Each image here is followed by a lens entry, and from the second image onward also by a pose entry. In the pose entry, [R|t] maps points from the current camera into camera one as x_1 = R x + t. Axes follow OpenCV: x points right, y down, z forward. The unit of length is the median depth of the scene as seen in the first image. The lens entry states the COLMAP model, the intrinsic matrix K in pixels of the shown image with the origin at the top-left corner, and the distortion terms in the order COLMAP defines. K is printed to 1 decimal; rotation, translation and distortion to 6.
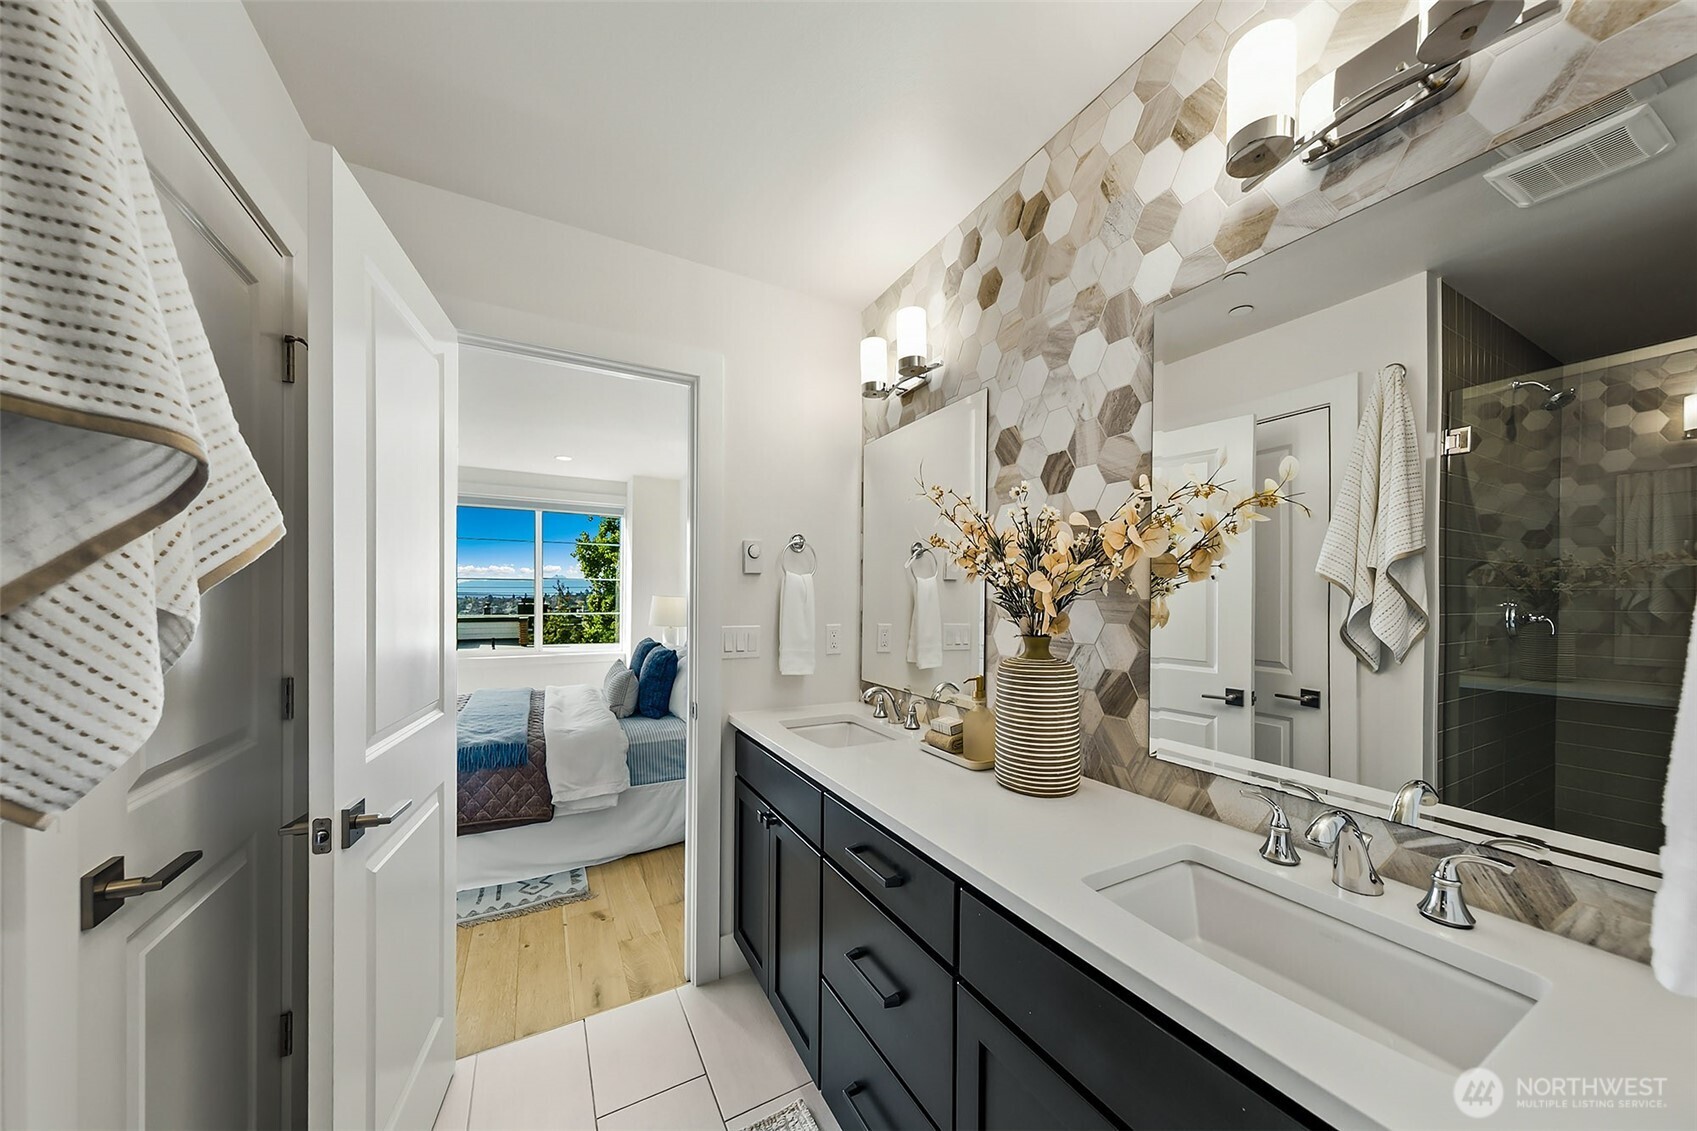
lens RADIAL K [[568.8, 0, 845.5], [0, 568.8, 587.8], [0, 0, 1]] dist [0.000079, -0.000005]
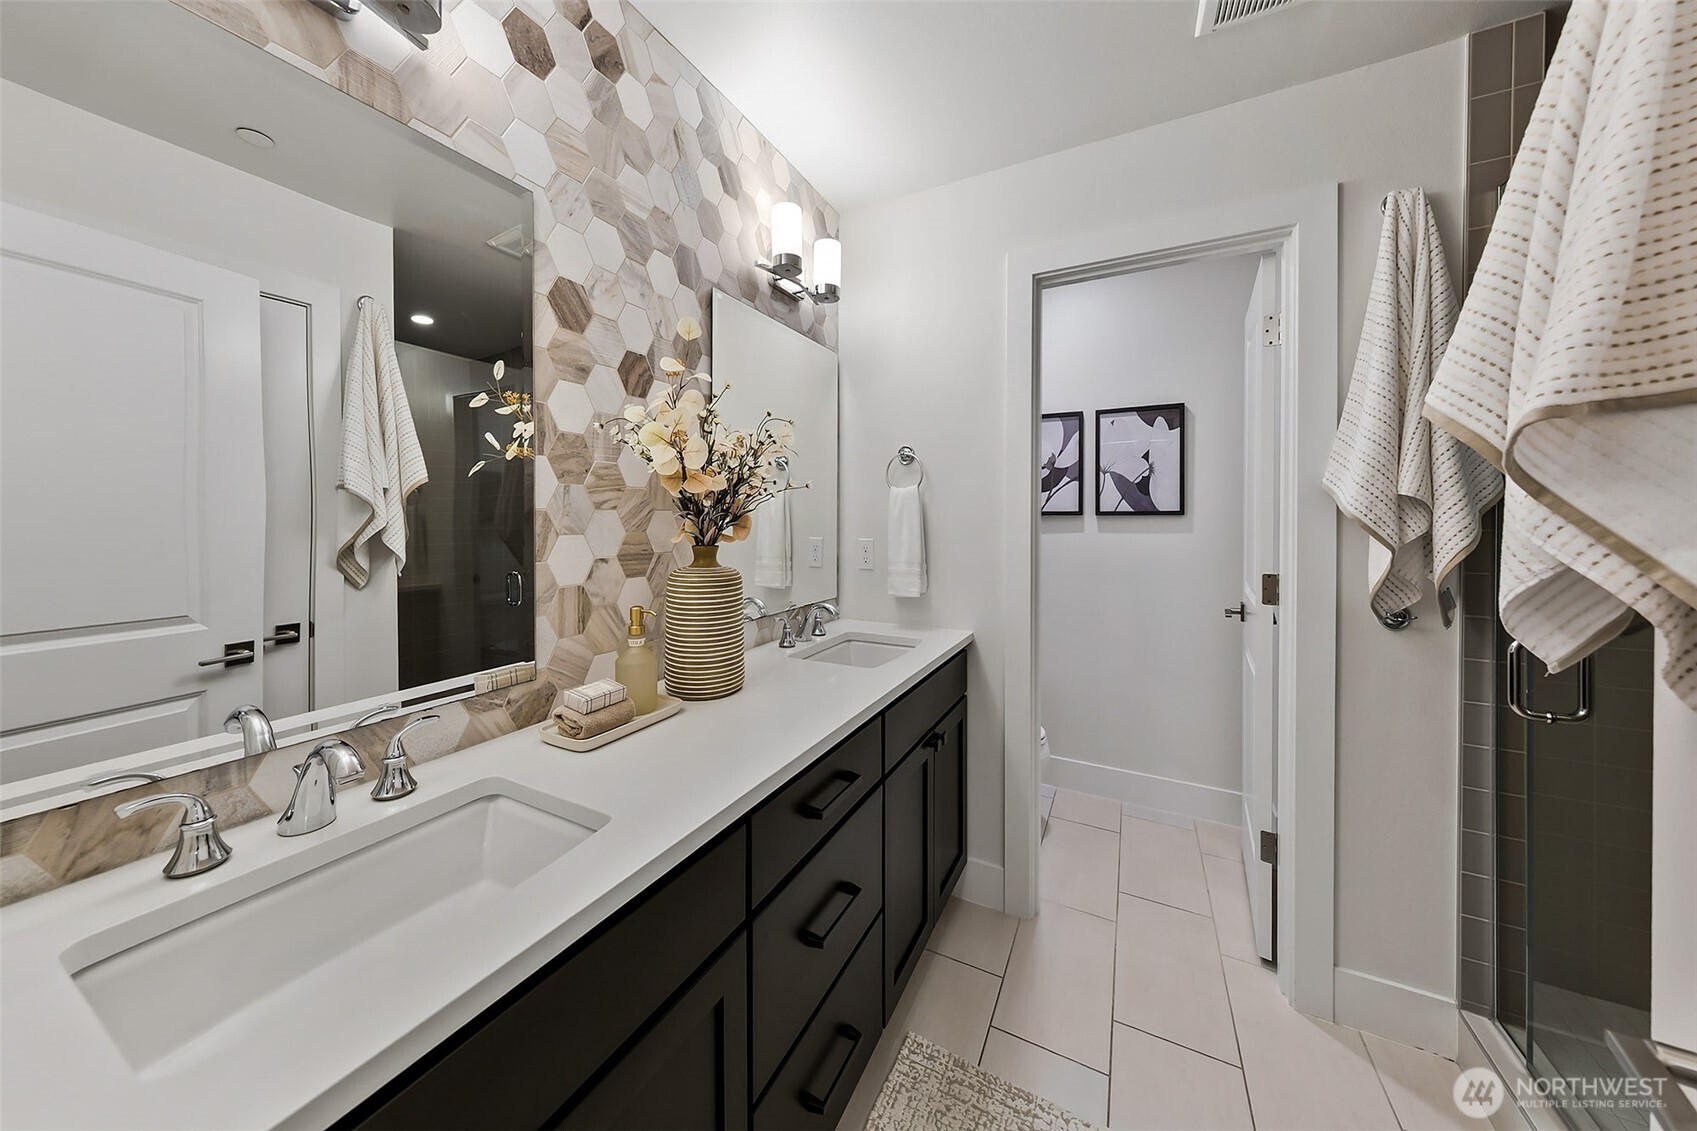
lens RADIAL K [[556.9, 0, 845.1], [0, 556.9, 528.5], [0, 0, 1]] dist [-0.000278, -0.000030]
pose [[-0.562675, -0.010109, 0.826617, -0.580864], [-0.000199, 0.999927, 0.012093, 0.040216], [-0.826678, 0.006640, -0.562636, 1.232992]]
